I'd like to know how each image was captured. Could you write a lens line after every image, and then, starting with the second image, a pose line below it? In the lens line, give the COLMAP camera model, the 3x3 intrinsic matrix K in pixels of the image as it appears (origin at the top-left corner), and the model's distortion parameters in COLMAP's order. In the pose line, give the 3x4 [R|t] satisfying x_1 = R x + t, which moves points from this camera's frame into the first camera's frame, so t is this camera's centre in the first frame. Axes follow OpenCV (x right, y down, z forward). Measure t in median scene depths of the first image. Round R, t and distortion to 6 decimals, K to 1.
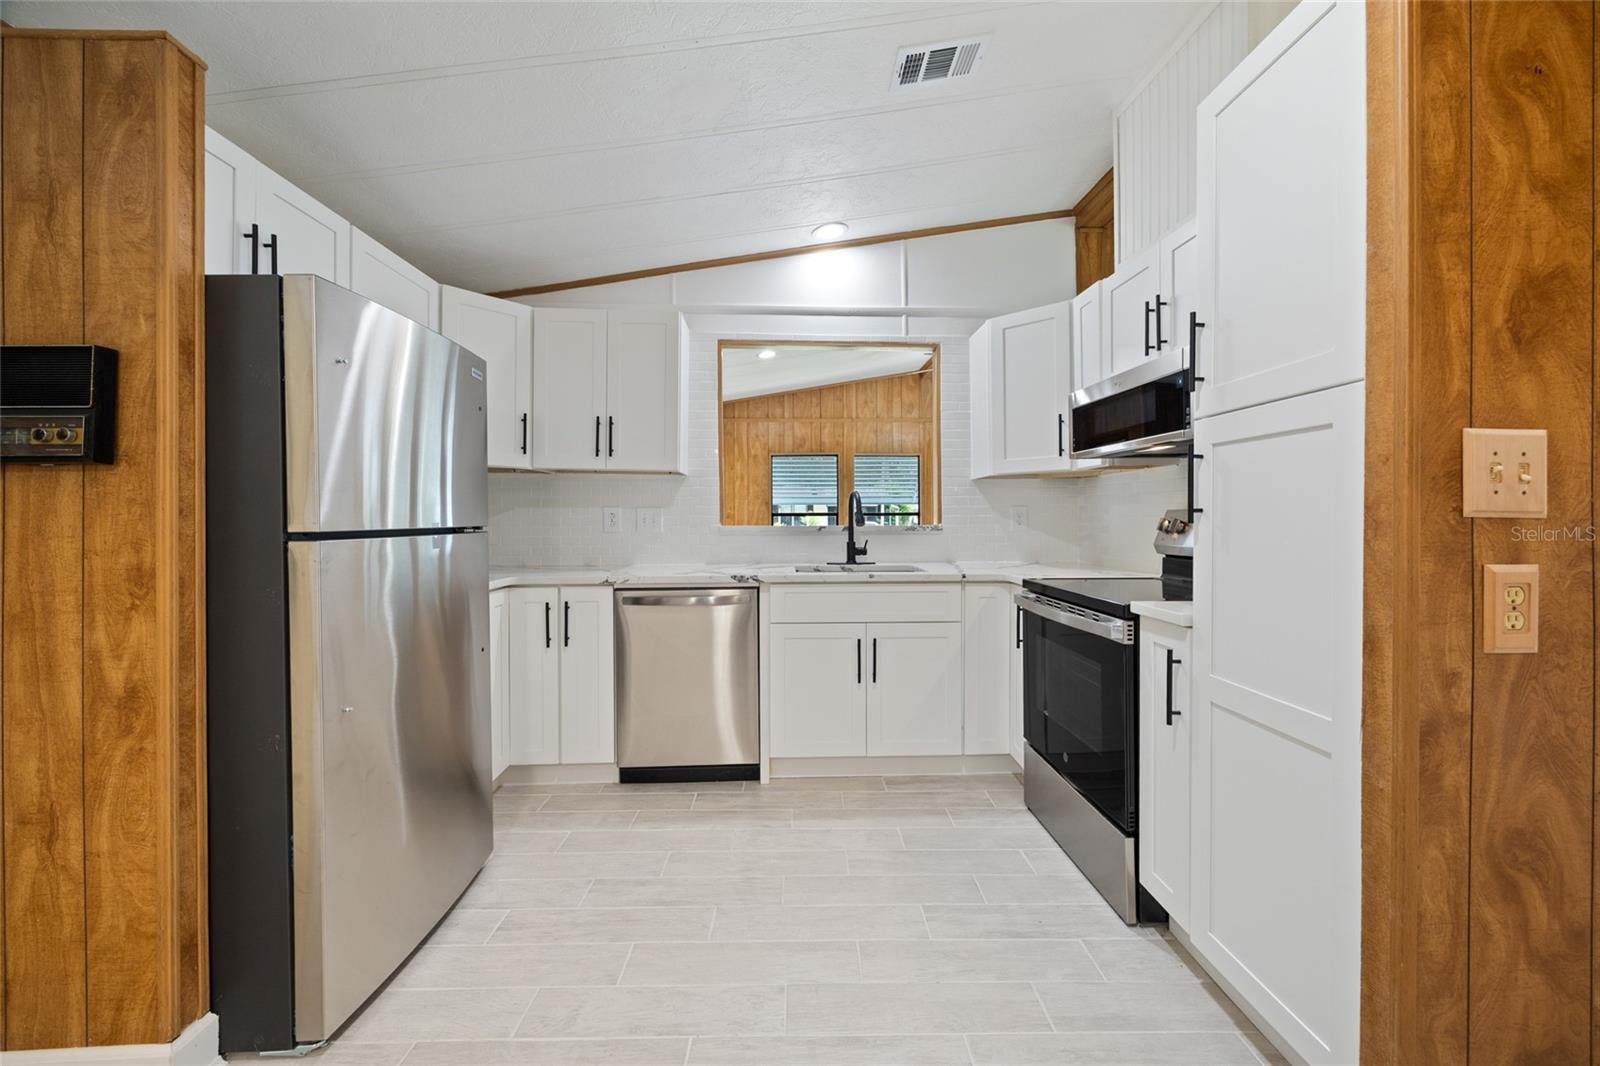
lens RADIAL K [[620.8, 0, 801.2], [0, 620.8, 520.0], [0, 0, 1]] dist [-0.000929, -0.000046]
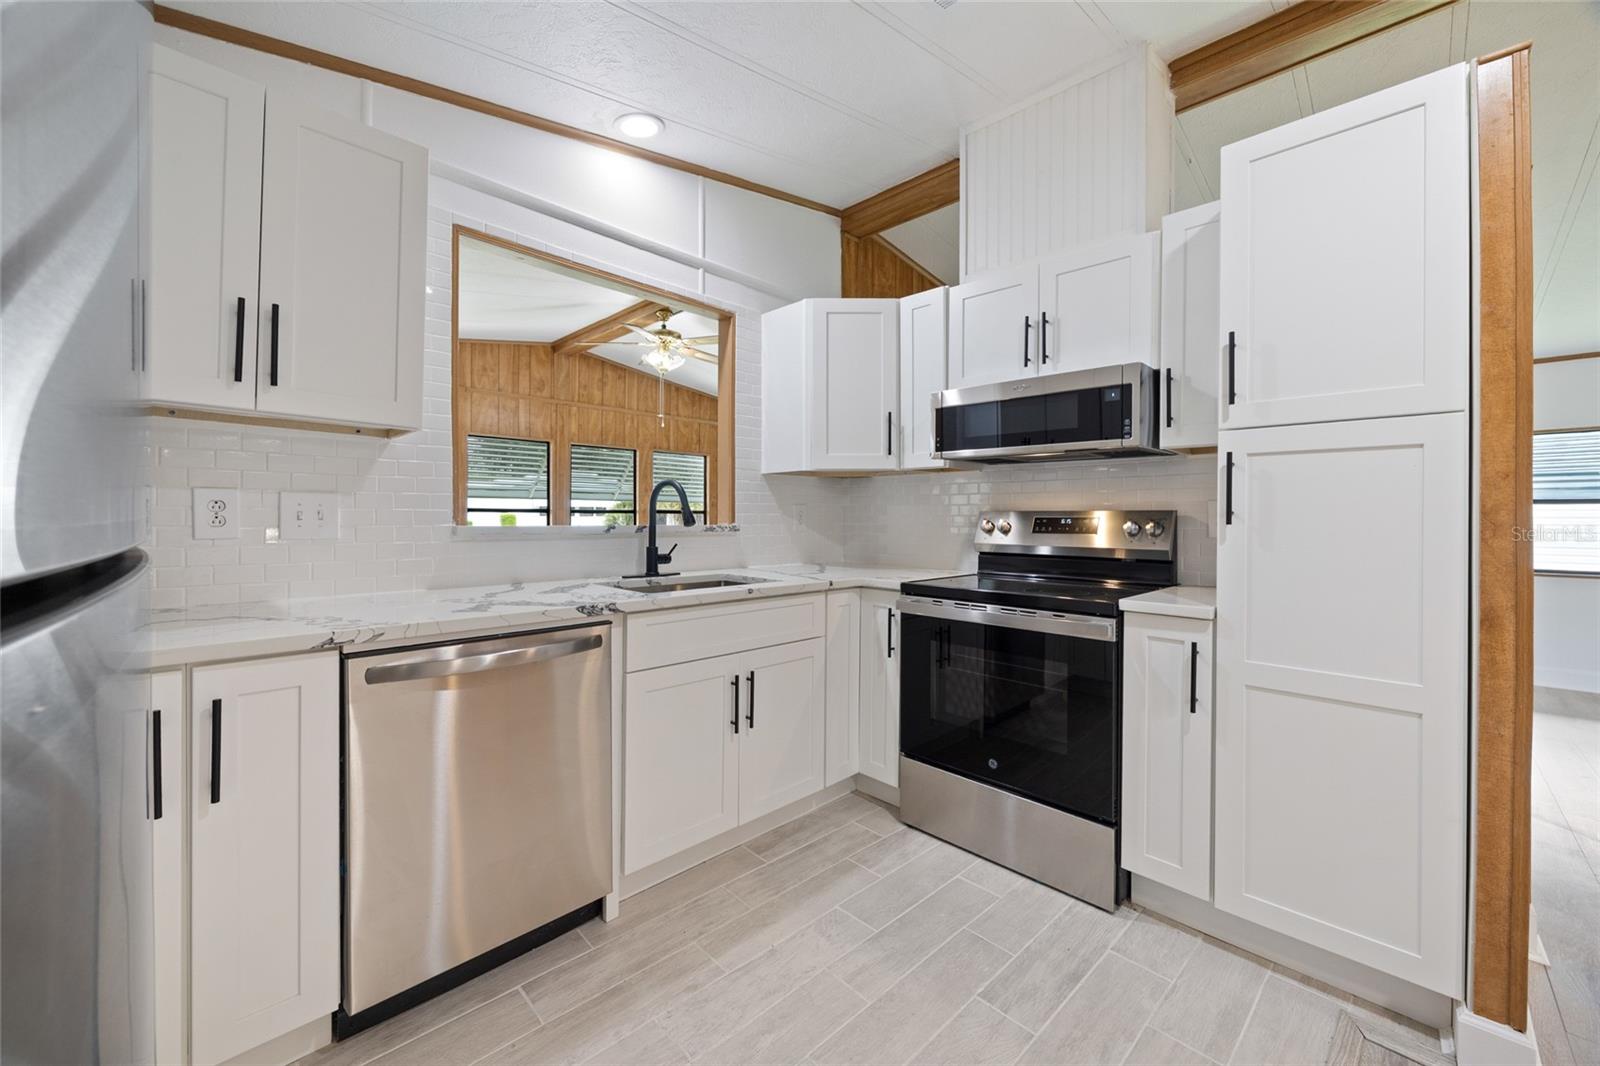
lens RADIAL K [[618.8, 0, 796.3], [0, 618.8, 518.2], [0, 0, 1]] dist [-0.002140, -0.000227]
pose [[0.734513, 0.007745, 0.678550, -0.414230], [-0.007350, 0.999967, -0.003457, 0.002026], [-0.678555, -0.002448, 0.734546, 0.444641]]
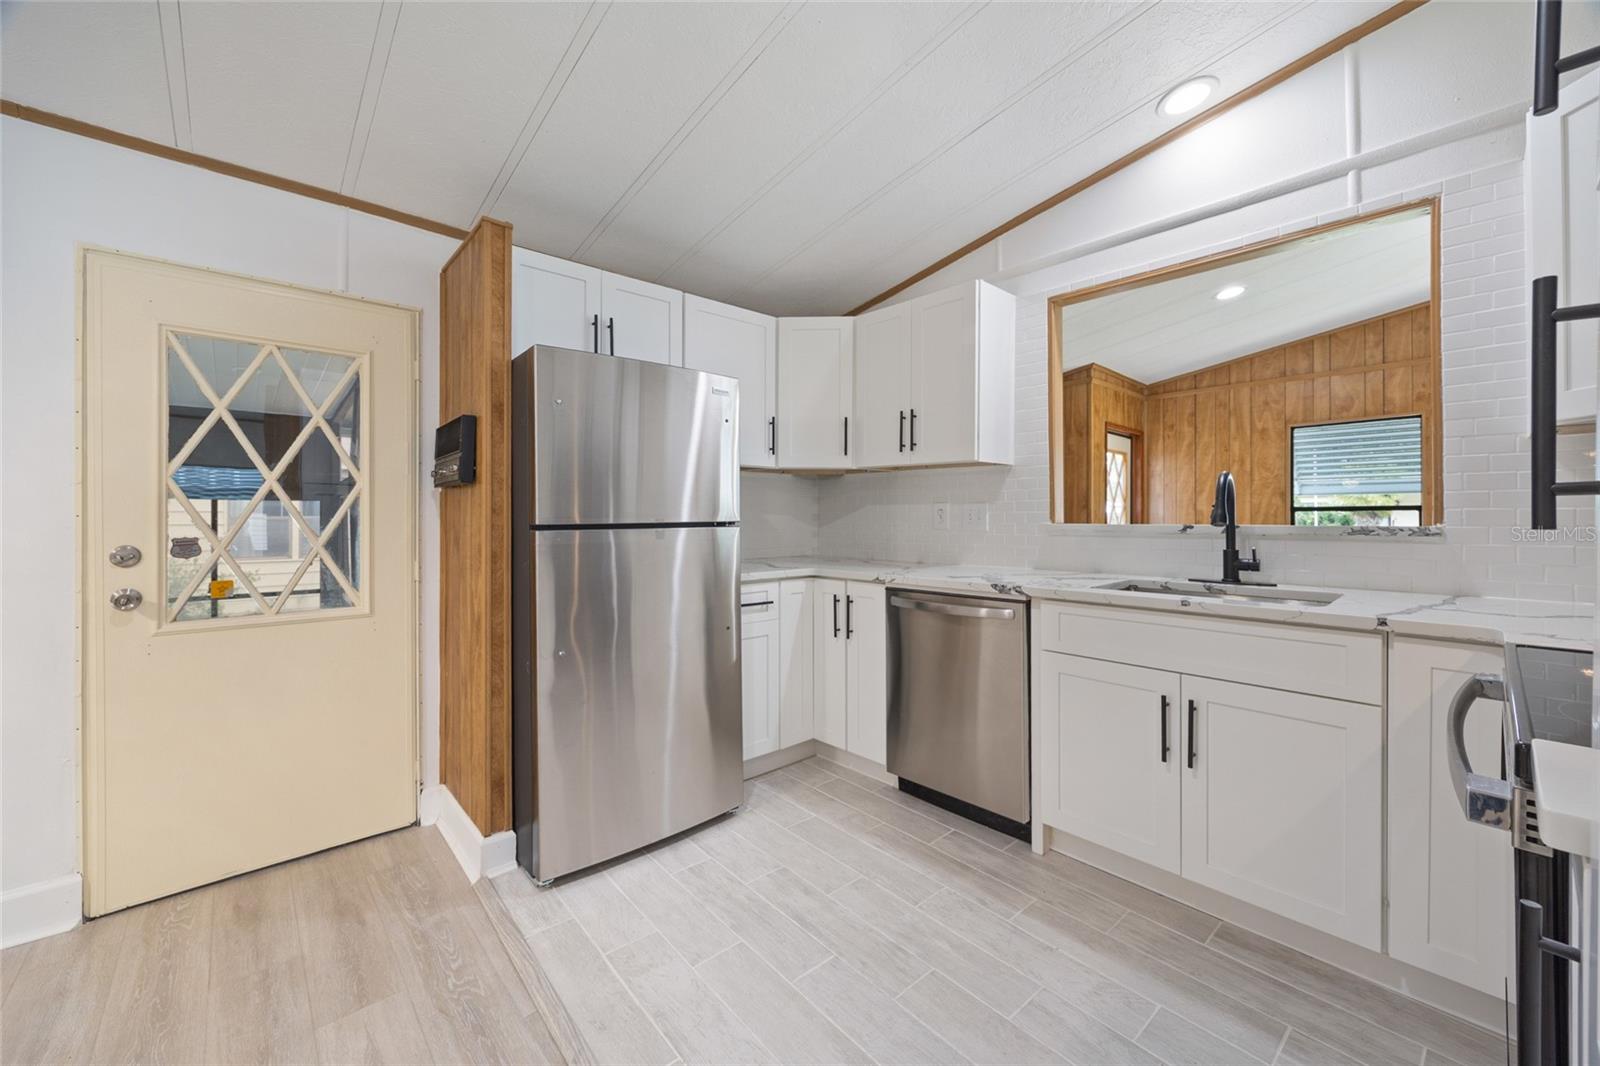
lens RADIAL K [[611.1, 0, 803.1], [0, 611.1, 517.4], [0, 0, 1]] dist [-0.001934, 0.000037]
pose [[0.644392, 0.002312, -0.764692, 0.387327], [-0.000935, 0.999997, 0.002236, -0.000598], [0.764695, -0.000726, 0.644392, 0.316667]]
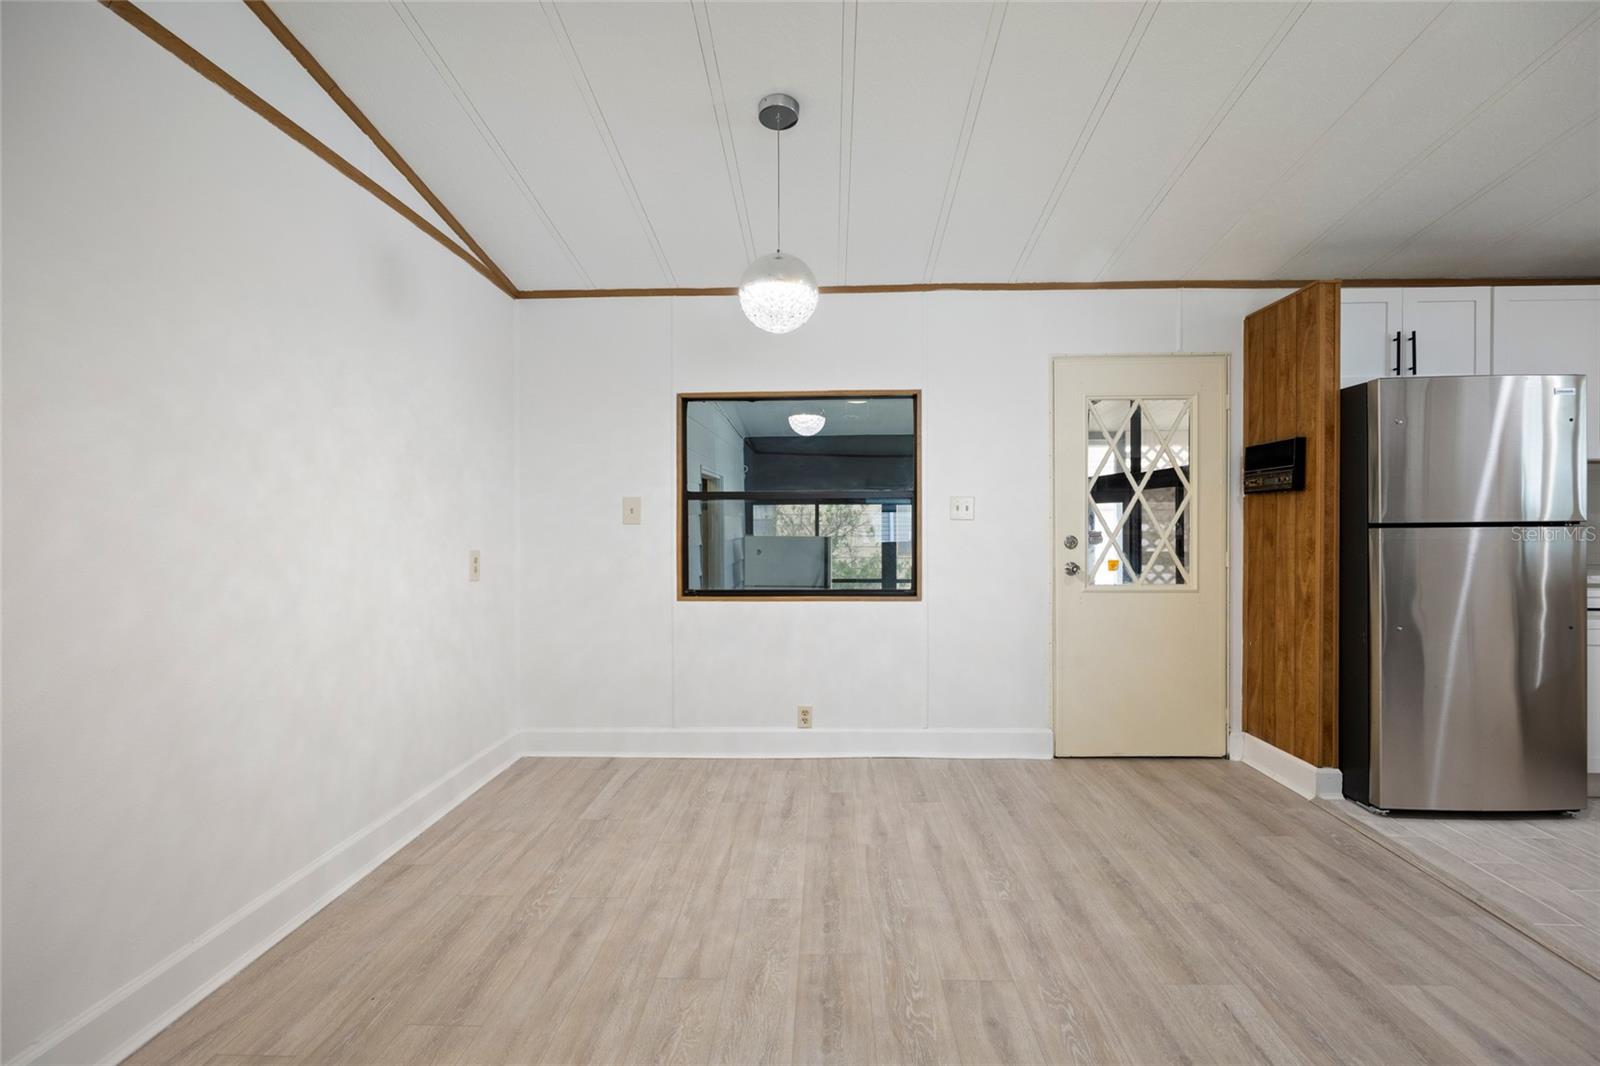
lens RADIAL K [[761.4, 0, 804.8], [0, 761.4, 529.4], [0, 0, 1]] dist [-0.009961, -0.000317]
pose [[-0.083992, 0.016948, -0.996322, 0.857571], [0.004392, 0.999852, 0.016638, -0.003397], [0.996457, -0.002978, -0.084054, -0.260245]]
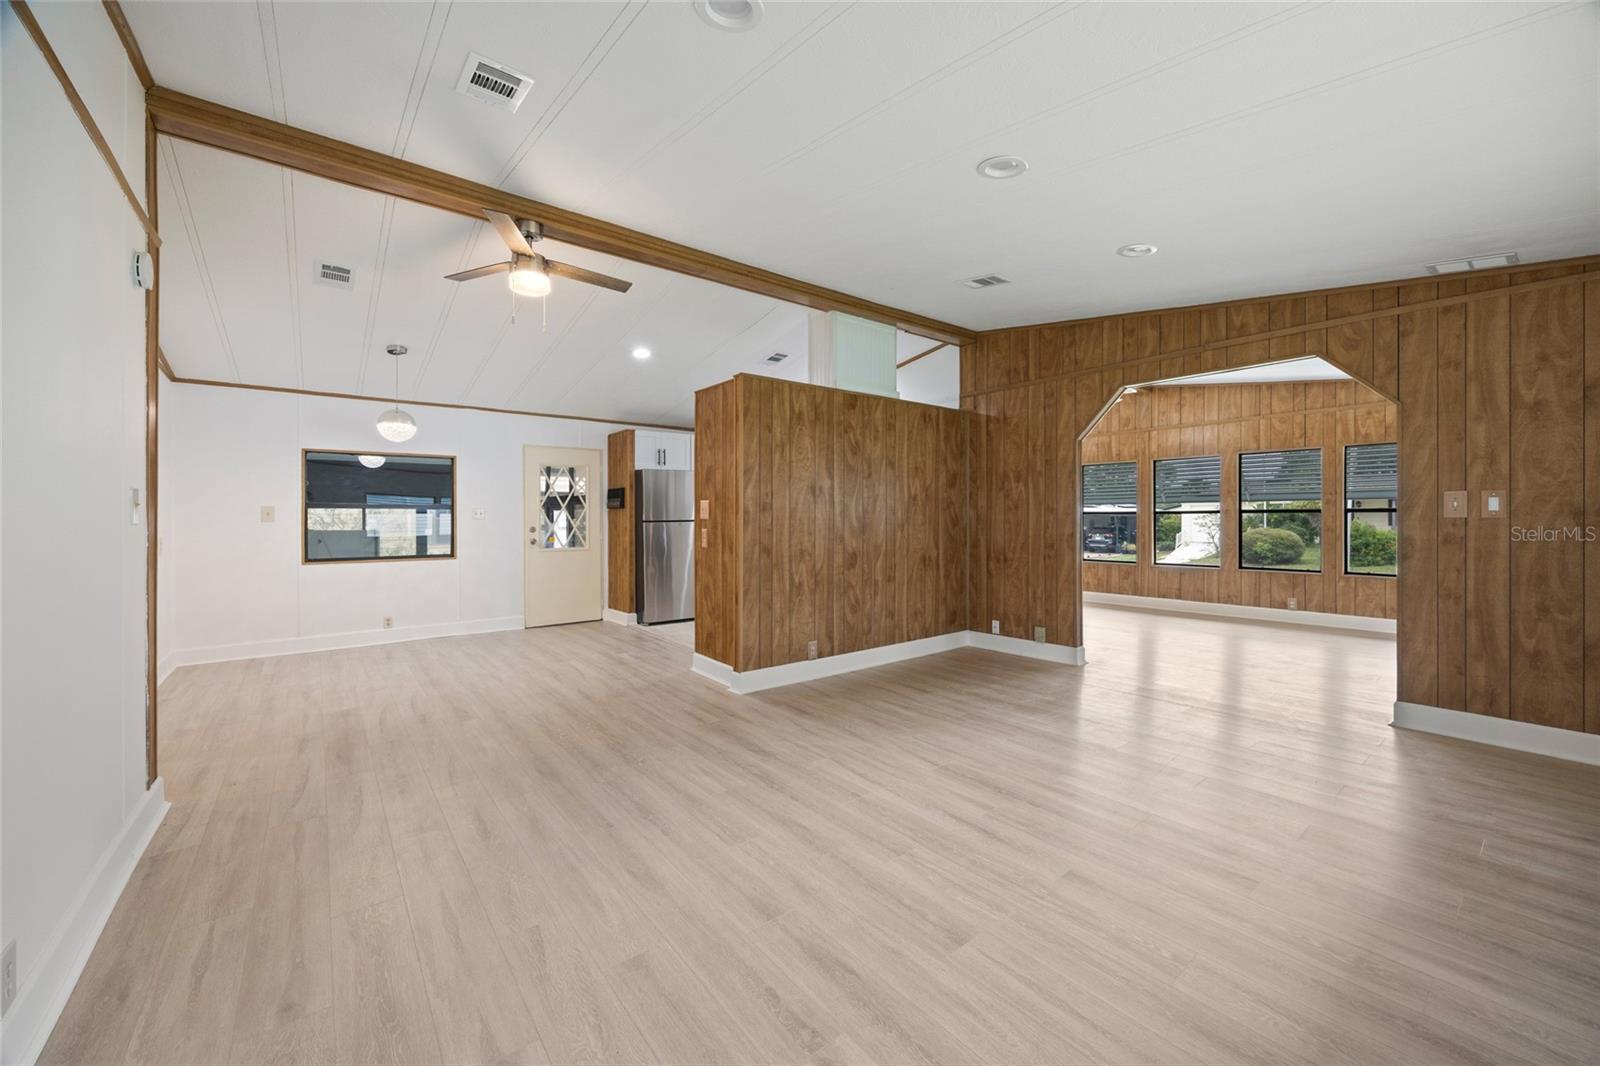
lens RADIAL K [[620.8, 0, 801.2], [0, 620.8, 520.0], [0, 0, 1]] dist [-0.000929, -0.000046]
pose [[0.580377, 0.007394, -0.814314, 2.260511], [-0.001003, 0.999965, 0.008365, -0.016469], [0.814347, -0.004039, 0.580364, -0.488769]]
